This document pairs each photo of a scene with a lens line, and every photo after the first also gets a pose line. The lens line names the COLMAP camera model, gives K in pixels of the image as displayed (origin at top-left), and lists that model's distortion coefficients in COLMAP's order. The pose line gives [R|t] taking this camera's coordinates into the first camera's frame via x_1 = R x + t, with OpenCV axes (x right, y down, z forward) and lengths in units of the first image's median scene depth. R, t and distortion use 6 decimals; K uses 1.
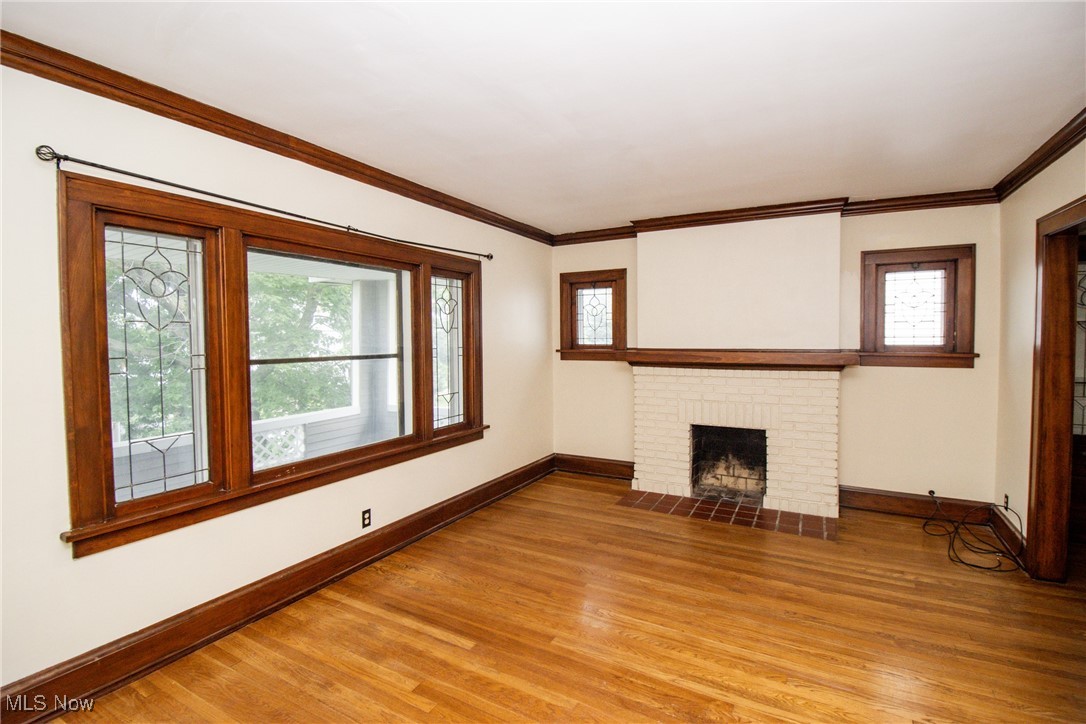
lens RADIAL K [[513.6, 0, 547.0], [0, 513.6, 358.4], [0, 0, 1]] dist [-0.000458, -0.014066]
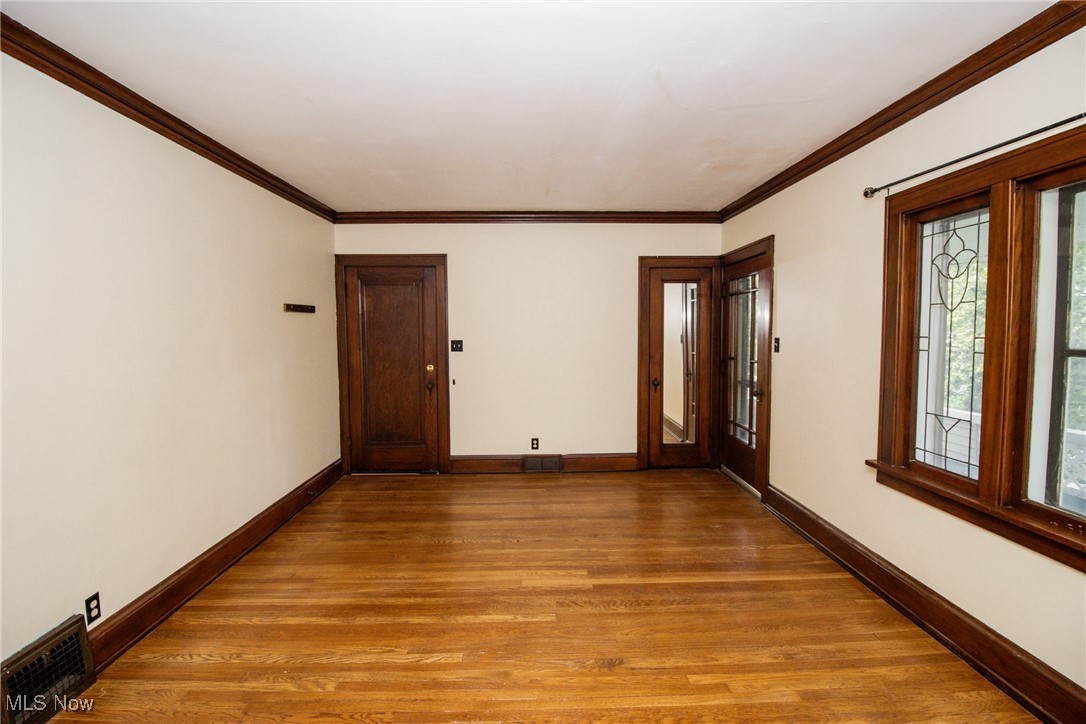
lens RADIAL K [[513.6, 0, 547.0], [0, 513.6, 358.4], [0, 0, 1]] dist [-0.000458, -0.014066]
pose [[-0.862020, 0.042221, -0.505113, 0.265915], [-0.006533, 0.995516, 0.094363, -0.031127], [0.506832, 0.084642, -0.857879, 0.866951]]
